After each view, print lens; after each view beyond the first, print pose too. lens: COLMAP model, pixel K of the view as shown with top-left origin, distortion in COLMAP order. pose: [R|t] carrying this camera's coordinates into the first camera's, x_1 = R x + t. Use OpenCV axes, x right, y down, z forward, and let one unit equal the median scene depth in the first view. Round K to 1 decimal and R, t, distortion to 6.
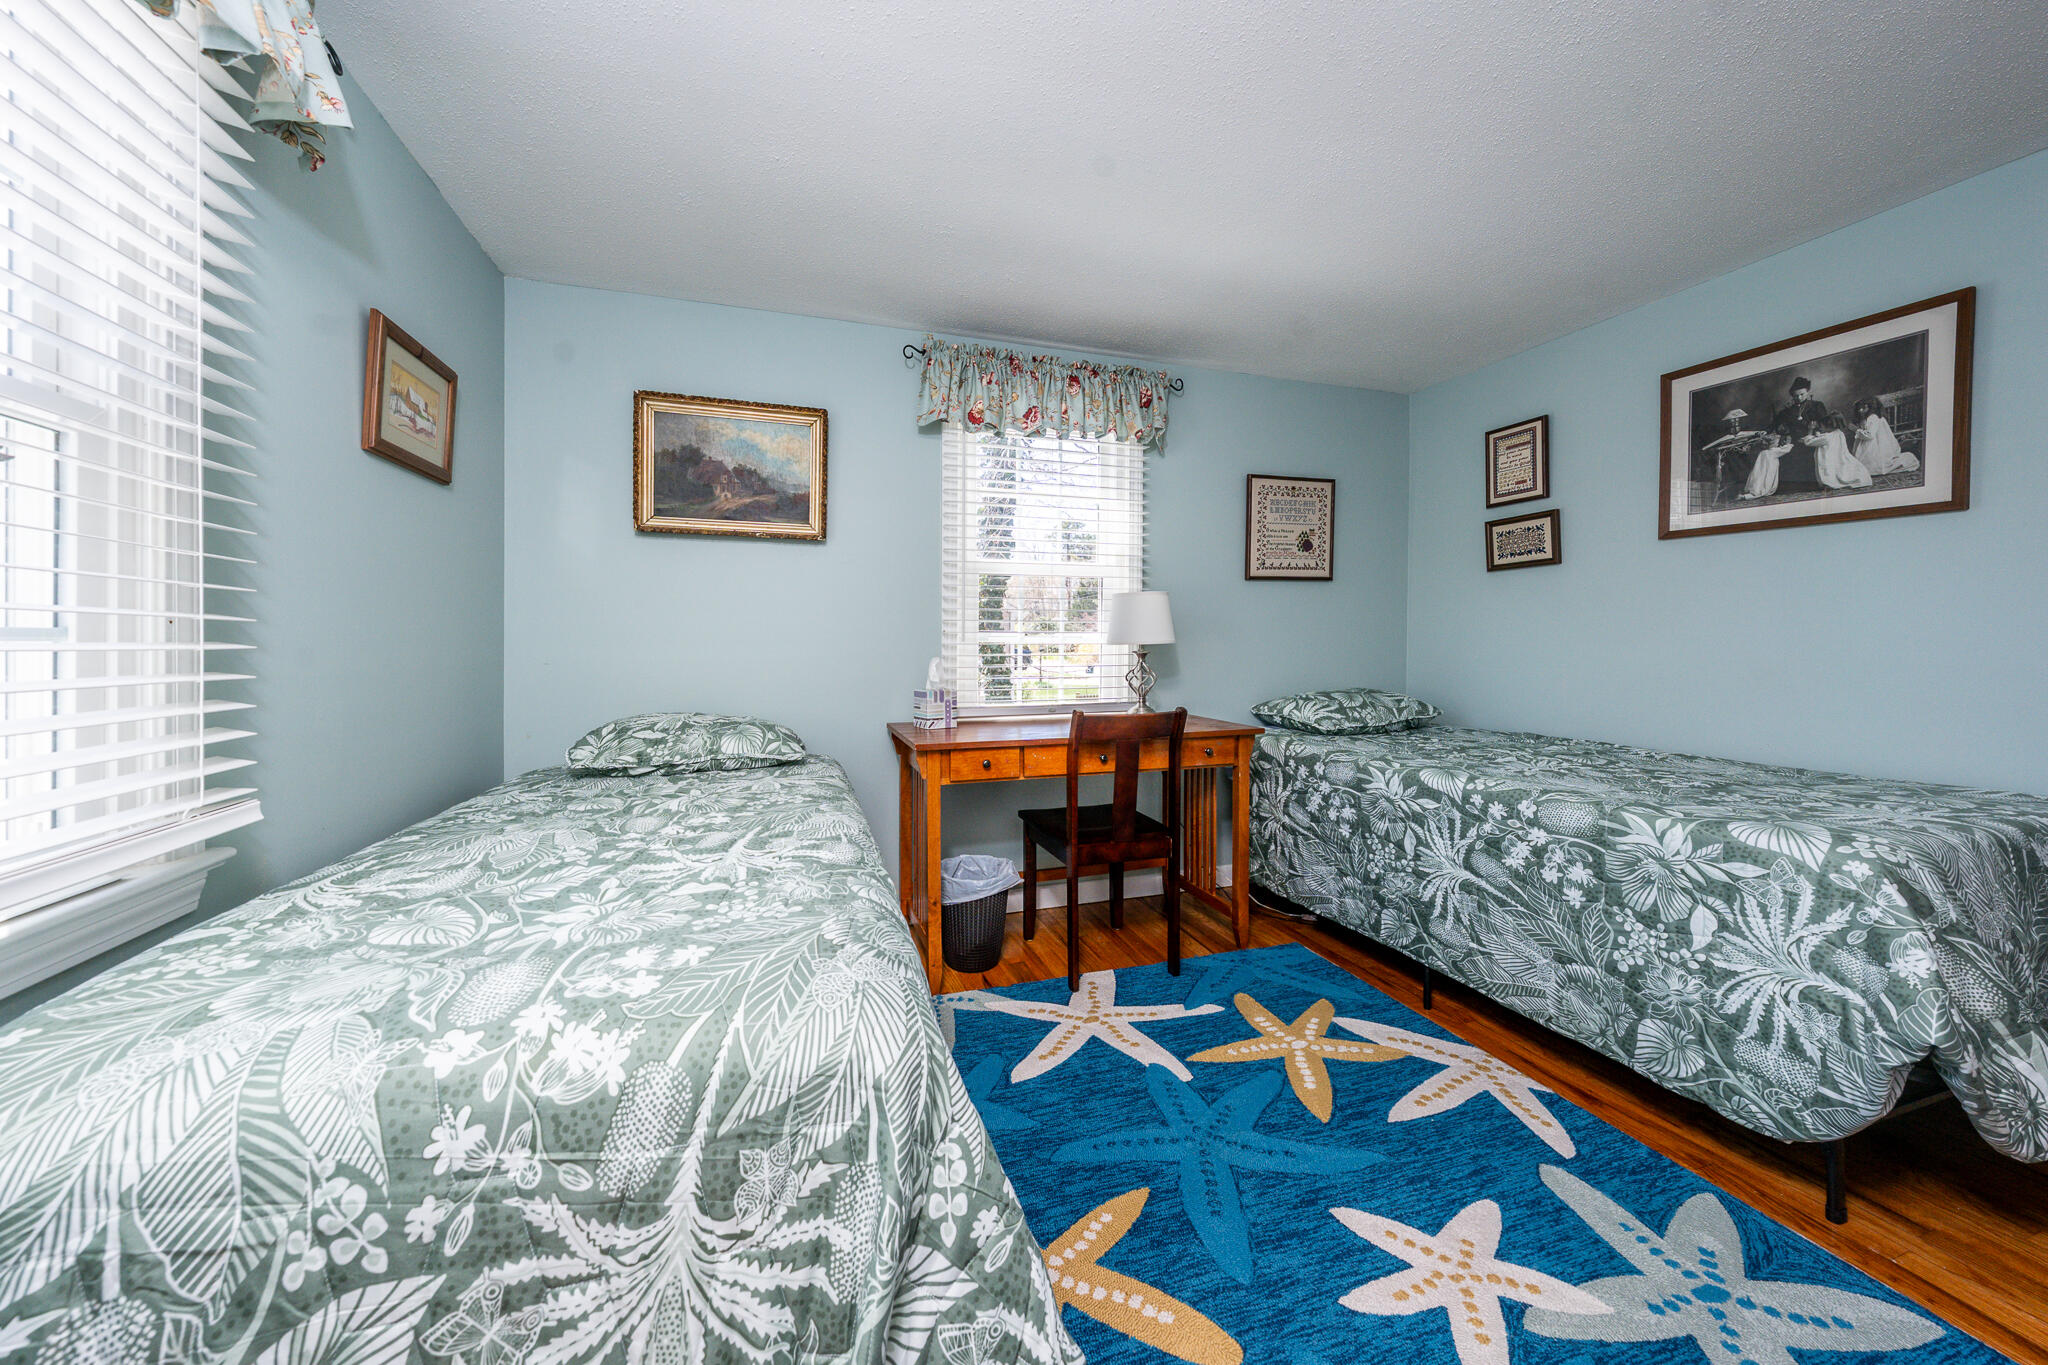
lens RADIAL K [[717.3, 0, 1077.8], [0, 717.3, 632.0], [0, 0, 1]] dist [-0.001063, -0.000034]
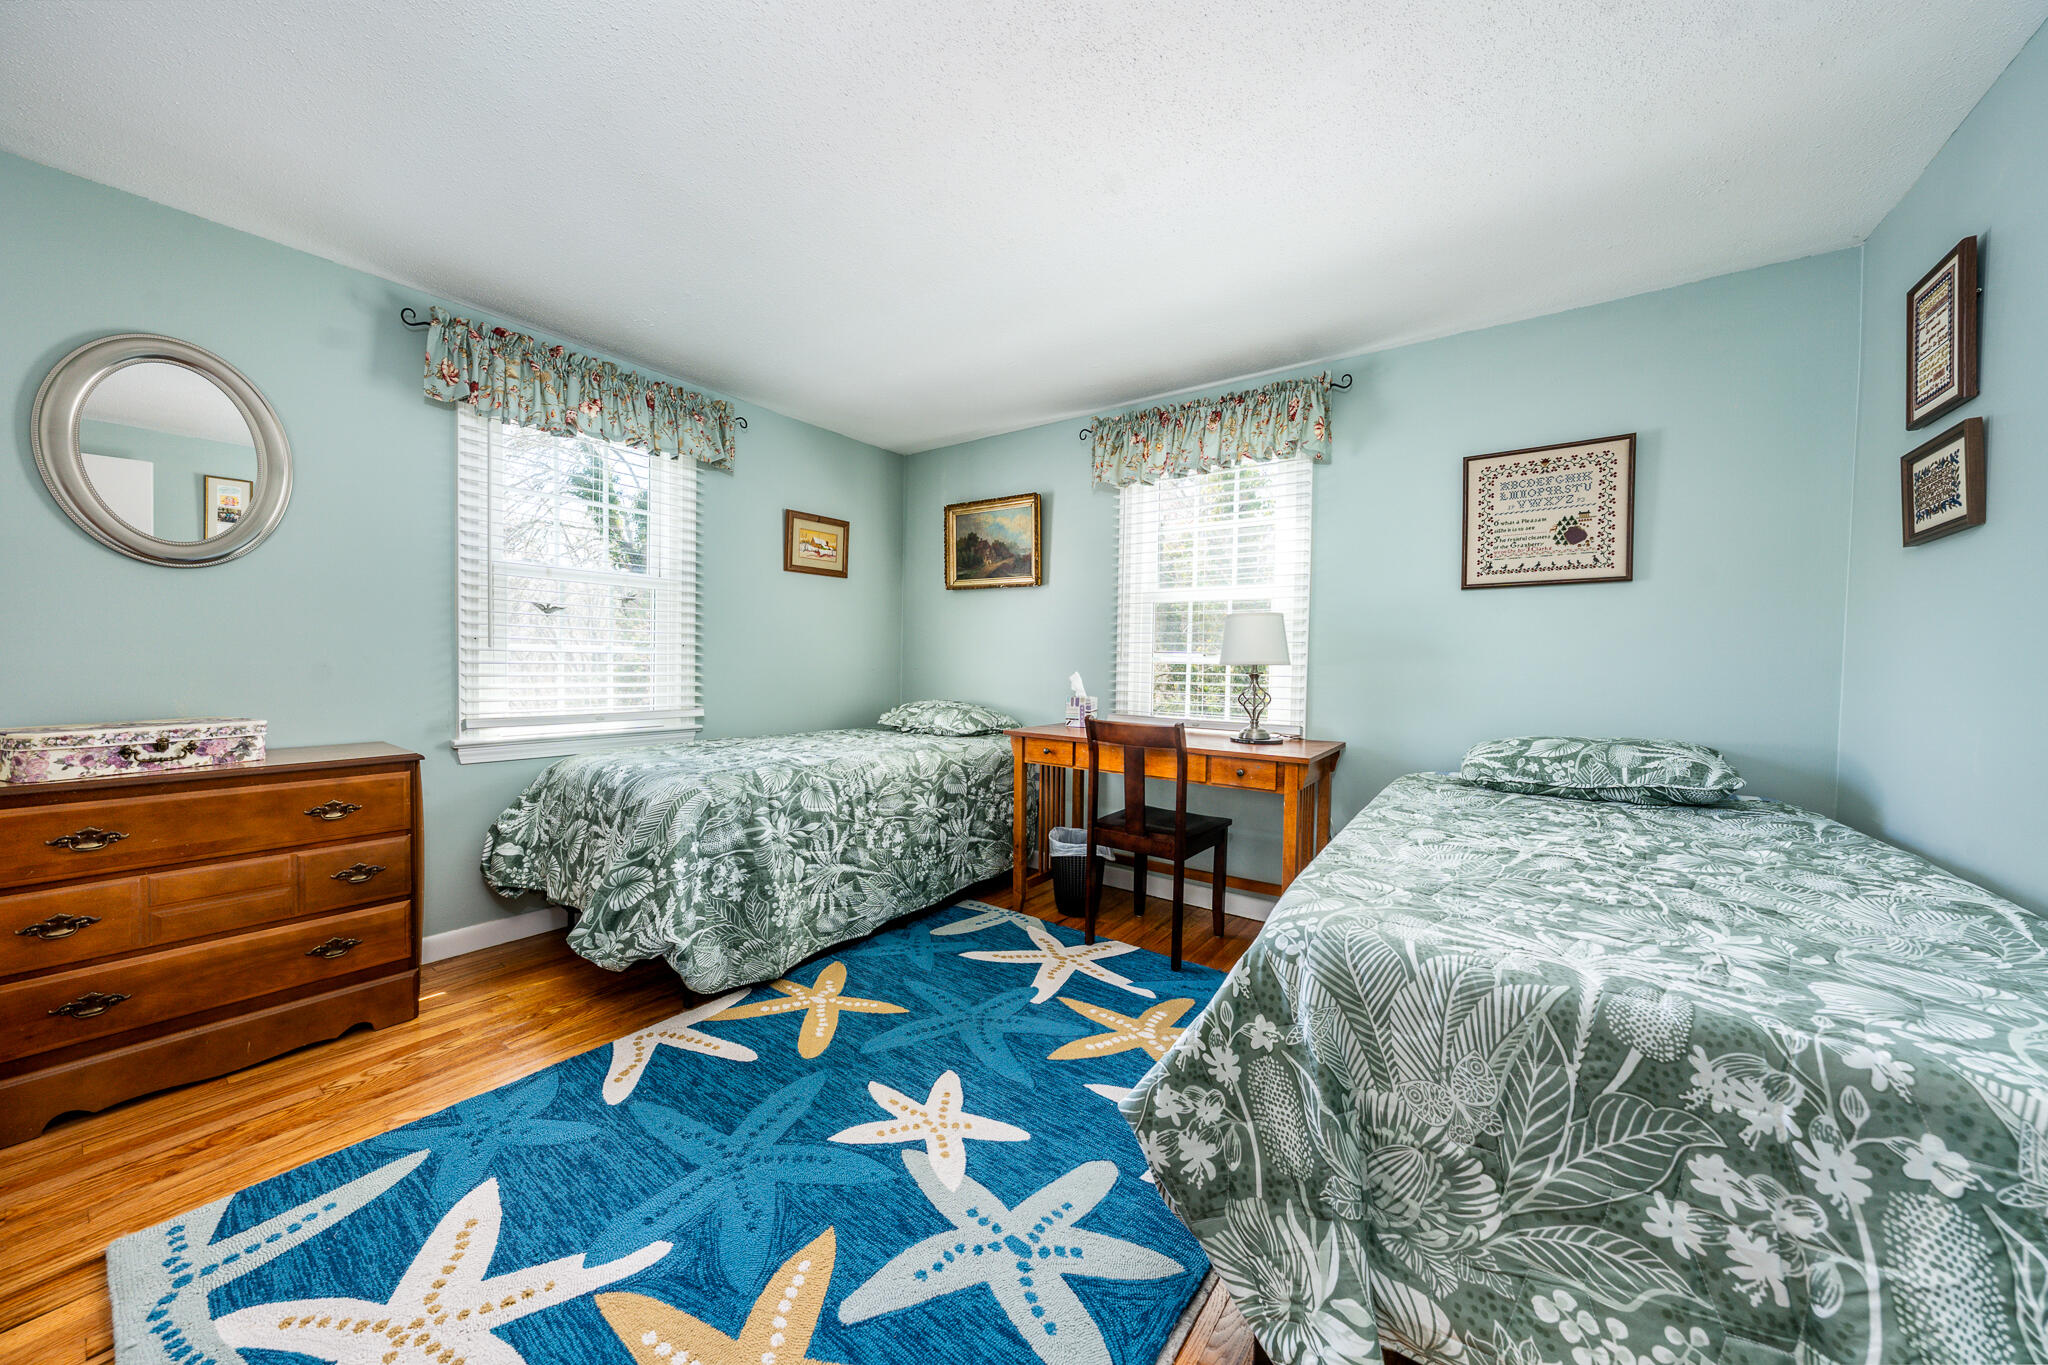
lens RADIAL K [[721.4, 0, 1006.1], [0, 721.4, 659.6], [0, 0, 1]] dist [-0.002299, -0.000105]
pose [[0.567469, 0.011894, -0.823309, 0.805316], [-0.008328, 0.999927, 0.008705, 0.003903], [0.823353, 0.001916, 0.567527, 0.159744]]
